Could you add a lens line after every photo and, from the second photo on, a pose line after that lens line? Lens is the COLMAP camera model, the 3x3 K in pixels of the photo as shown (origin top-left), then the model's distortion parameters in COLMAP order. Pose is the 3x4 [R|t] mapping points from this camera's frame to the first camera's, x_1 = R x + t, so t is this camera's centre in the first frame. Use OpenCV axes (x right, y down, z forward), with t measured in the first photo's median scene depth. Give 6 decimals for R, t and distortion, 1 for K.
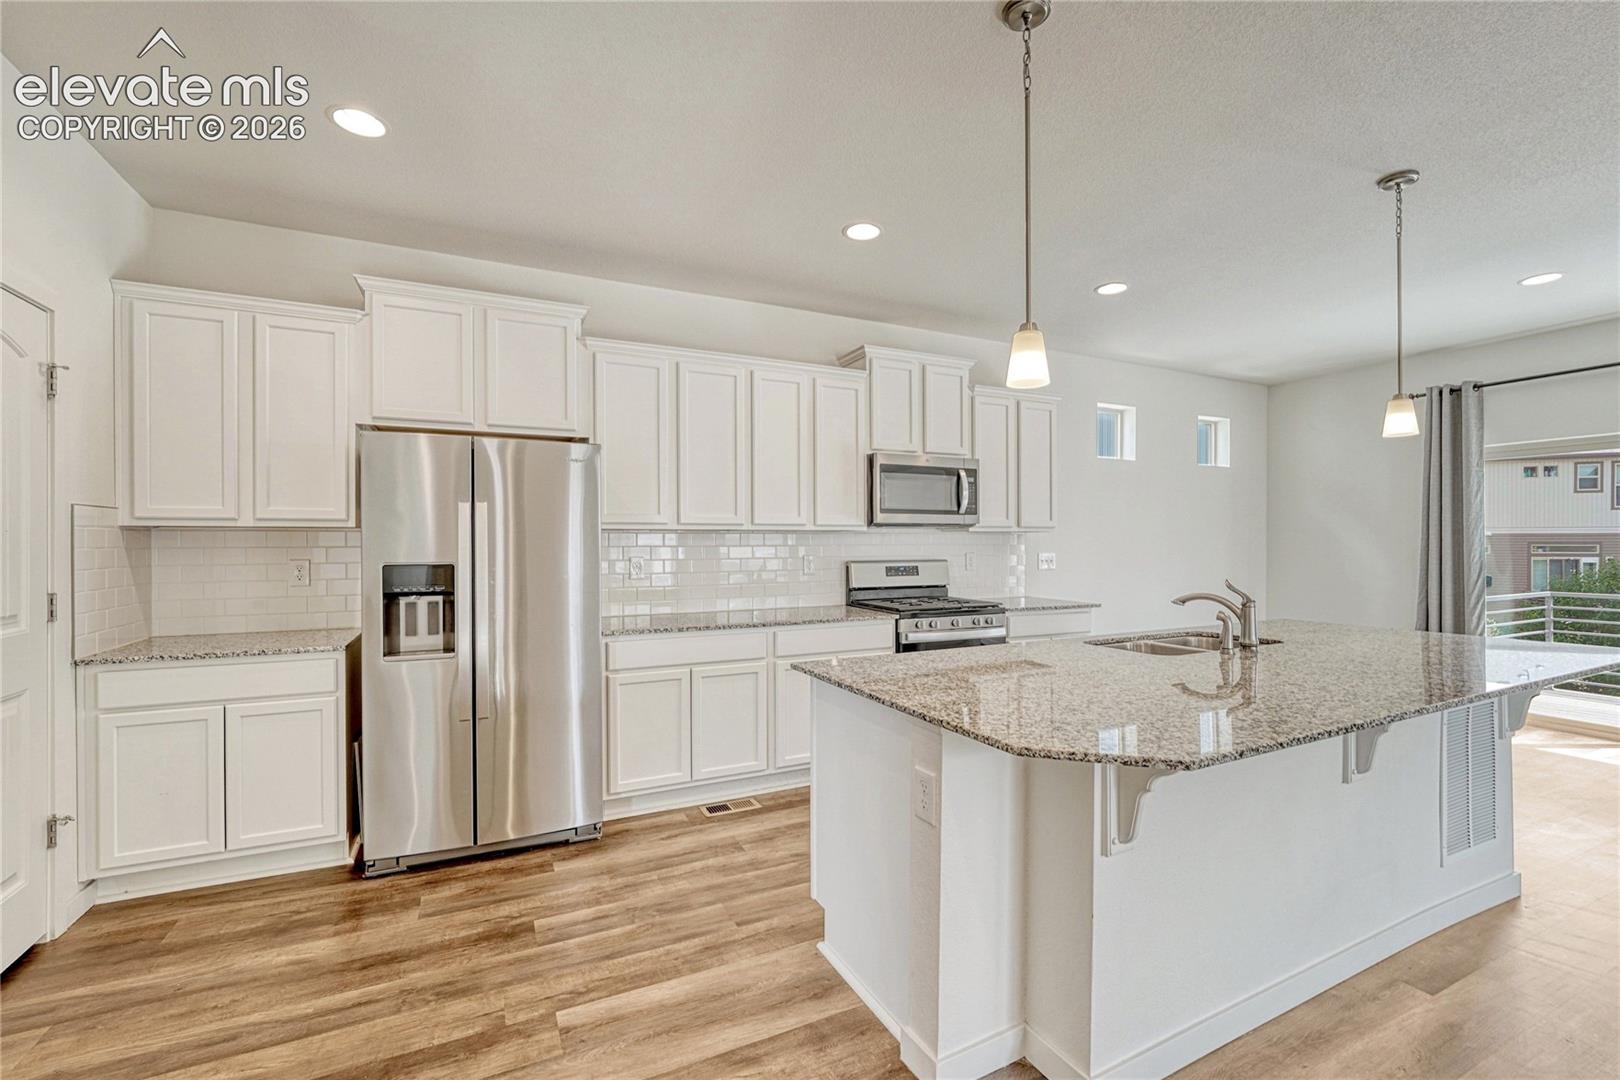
lens RADIAL K [[671.6, 0, 816.3], [0, 671.6, 544.1], [0, 0, 1]] dist [-0.009099, 0.002858]
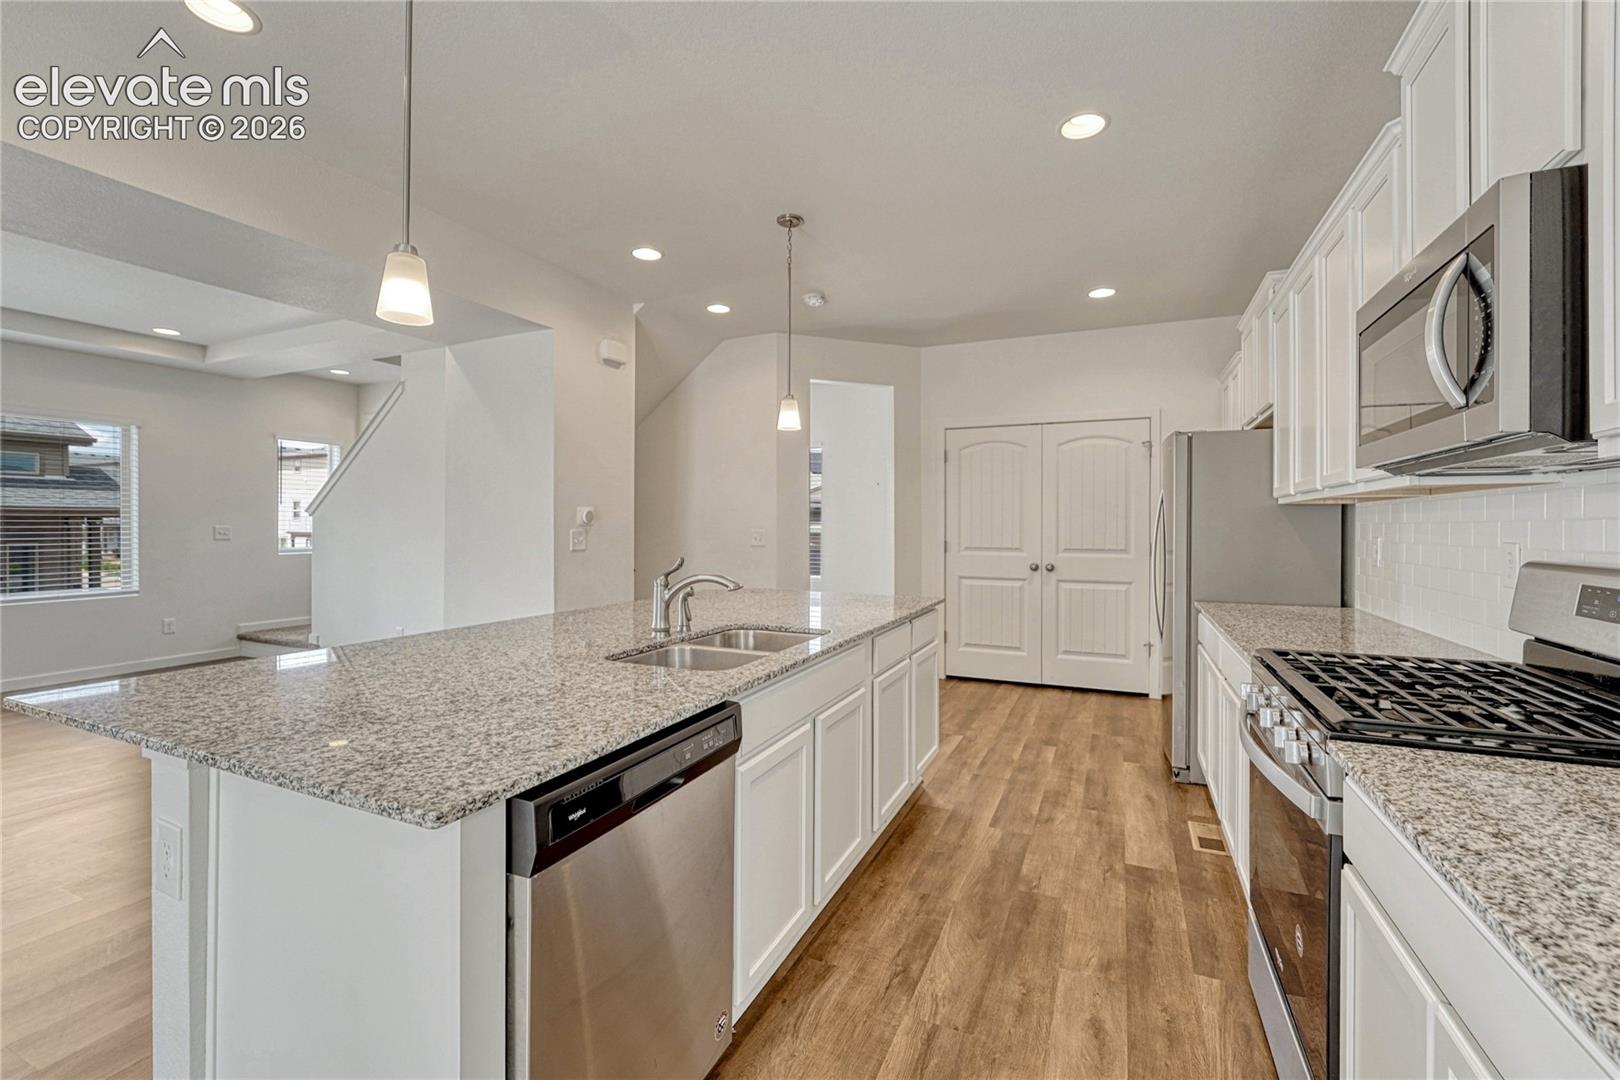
lens RADIAL K [[671.6, 0, 809.9], [0, 671.6, 529.9], [0, 0, 1]] dist [-0.009099, 0.002858]
pose [[-0.770278, 0.005171, -0.637687, 1.041269], [-0.000420, 0.999963, 0.008617, 0.008063], [0.637708, 0.006906, -0.770247, 1.774239]]
